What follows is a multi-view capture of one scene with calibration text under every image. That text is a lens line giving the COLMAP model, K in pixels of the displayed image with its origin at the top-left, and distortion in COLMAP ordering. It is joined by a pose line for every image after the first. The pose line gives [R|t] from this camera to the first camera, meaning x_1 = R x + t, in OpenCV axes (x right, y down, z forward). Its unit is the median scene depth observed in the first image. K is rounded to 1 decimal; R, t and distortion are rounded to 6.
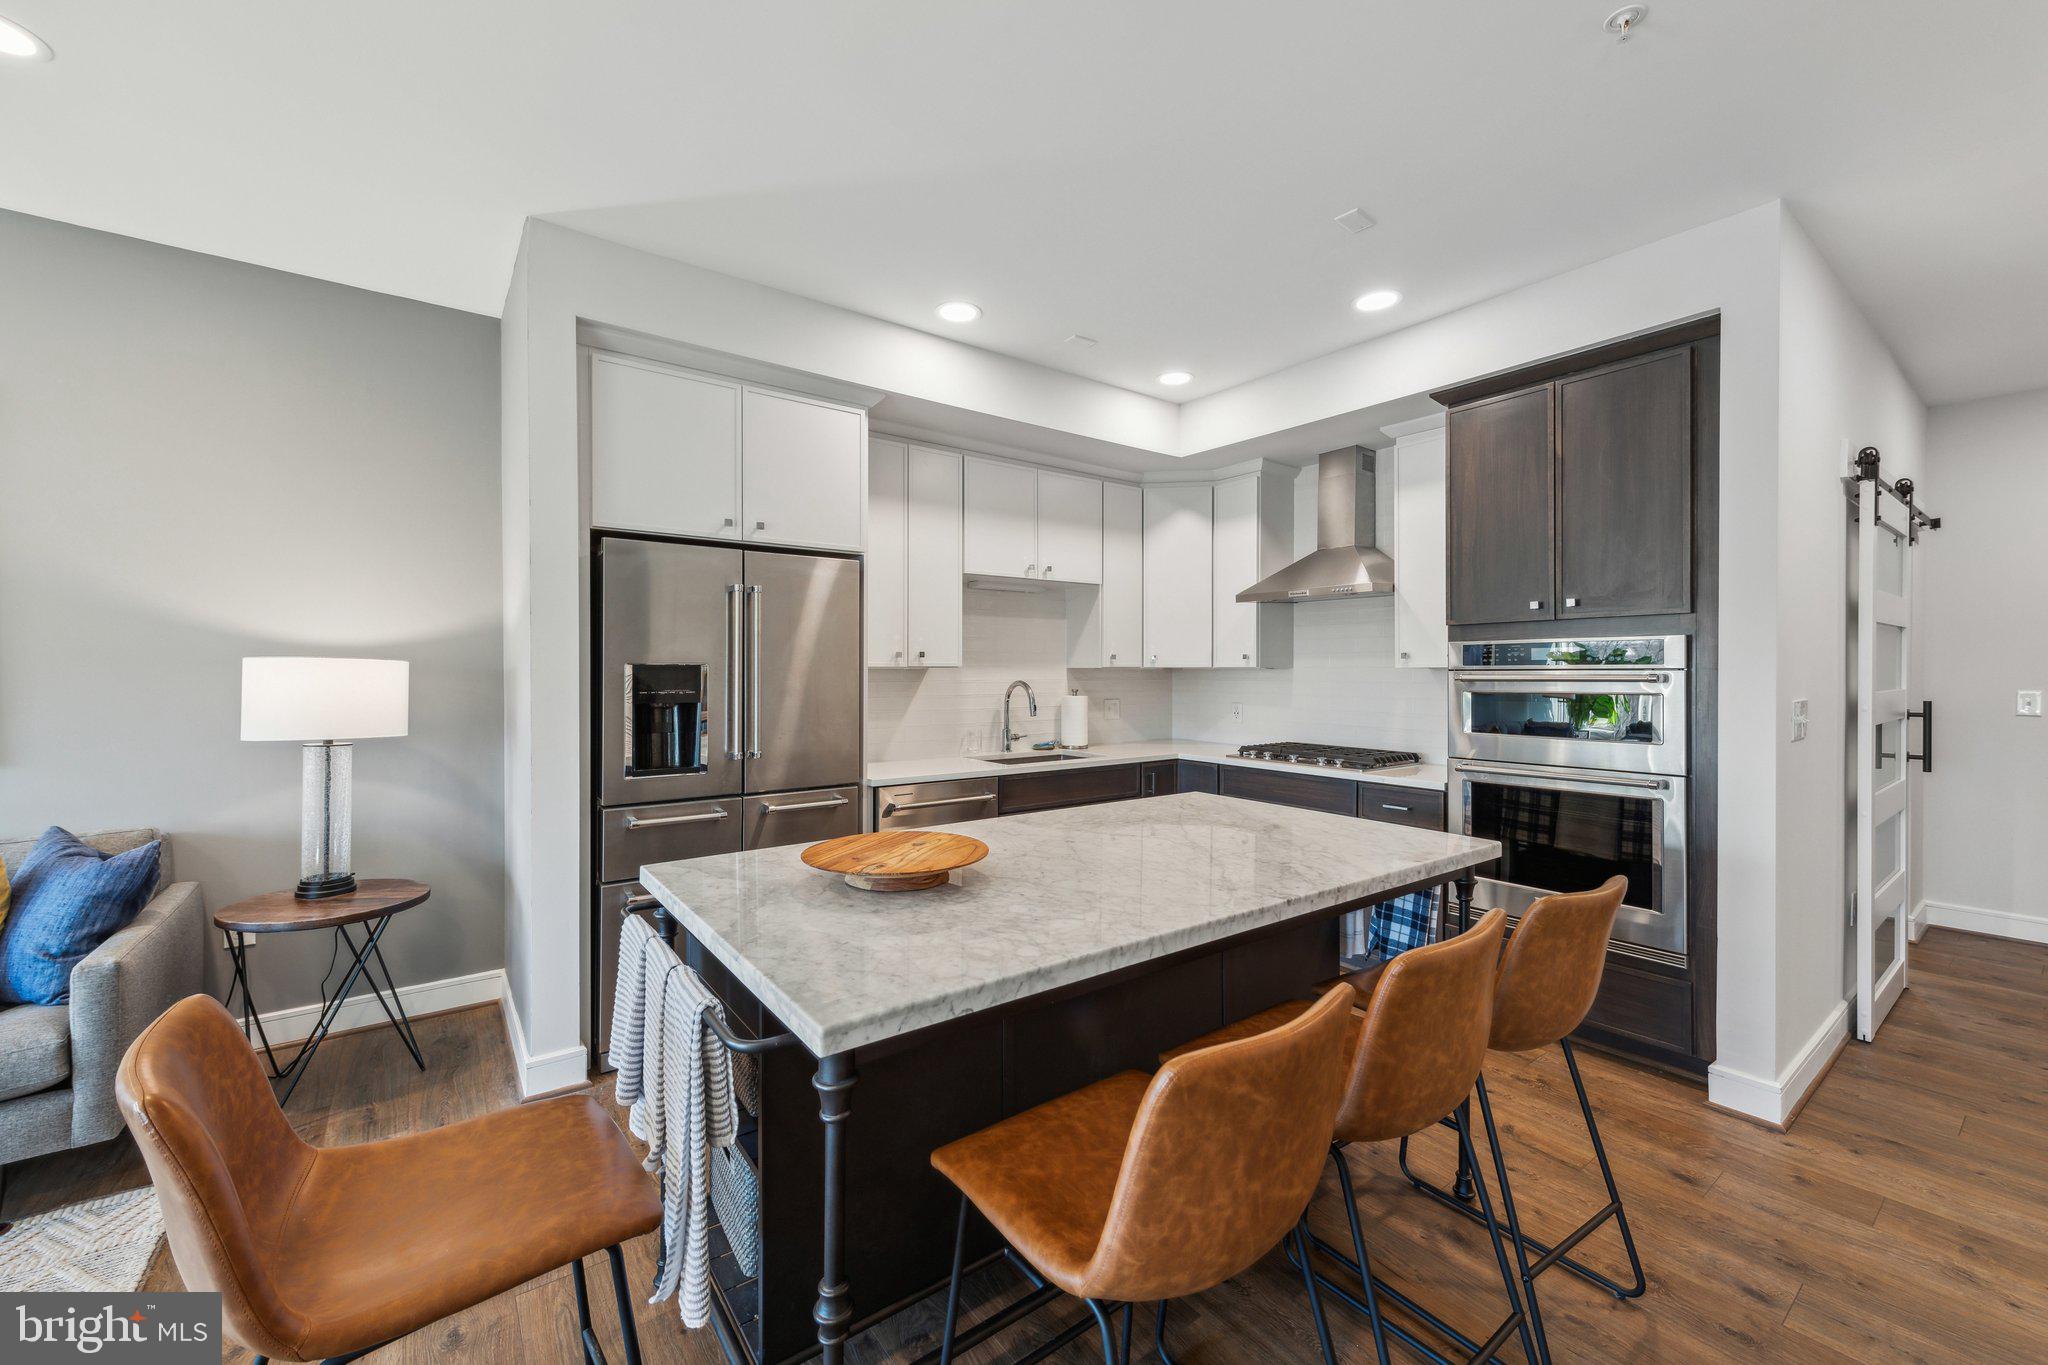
lens RADIAL K [[809.9, 0, 1025.4], [0, 809.9, 675.3], [0, 0, 1]] dist [0.010176, 0.000254]
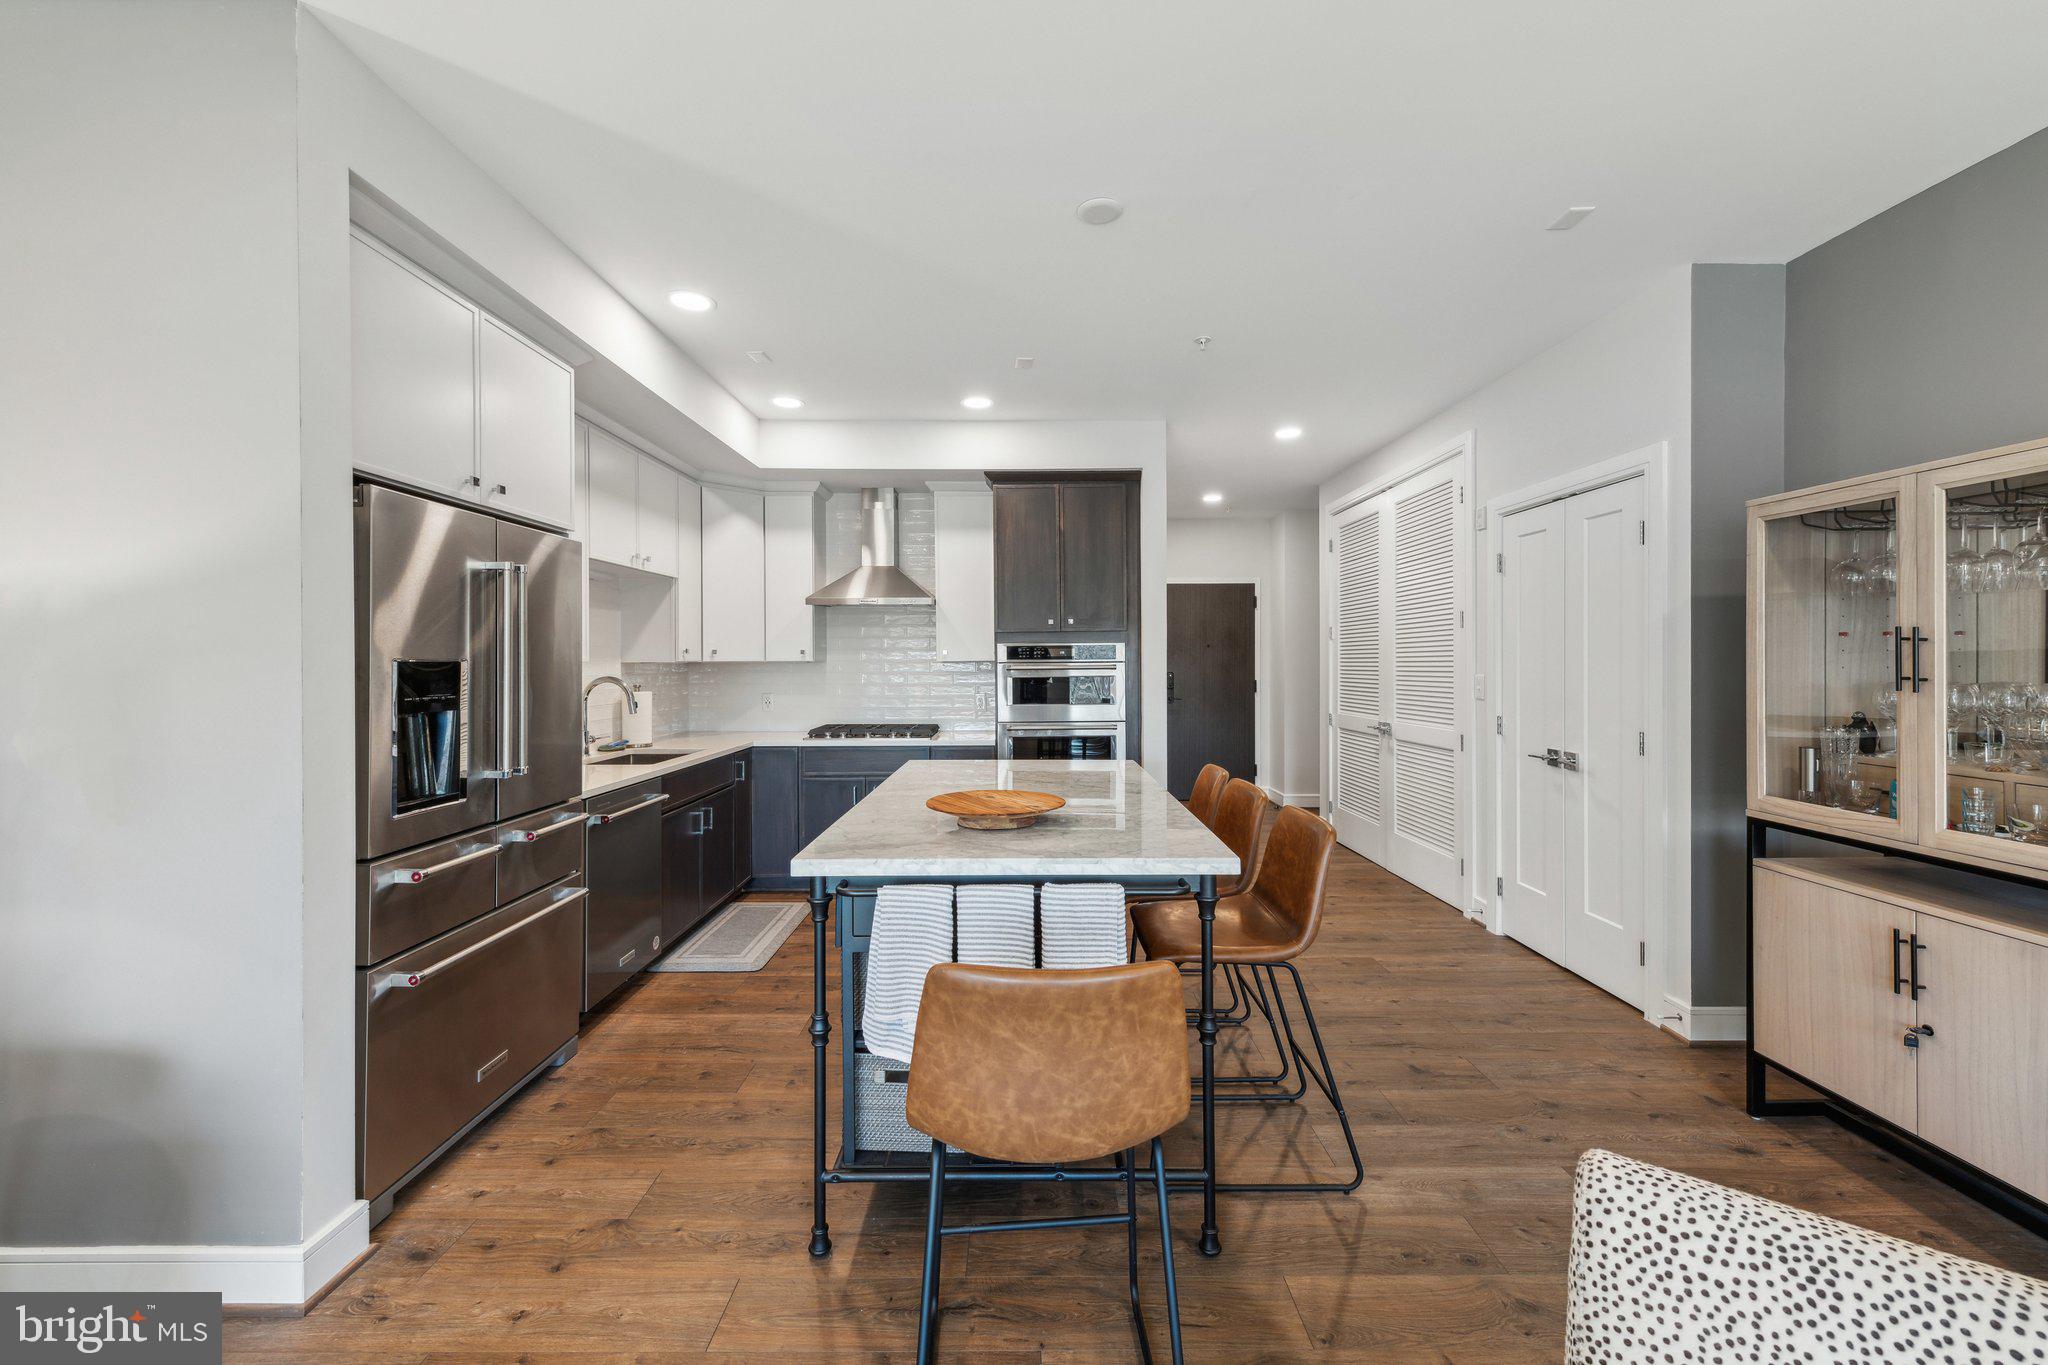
lens RADIAL K [[809.9, 0, 1026.5], [0, 809.9, 663.7], [0, 0, 1]] dist [0.010176, 0.000254]
pose [[0.598843, -0.007388, 0.800832, -0.621804], [0.009354, 0.999954, 0.002230, -0.007710], [-0.800812, 0.006155, 0.598885, 0.085277]]
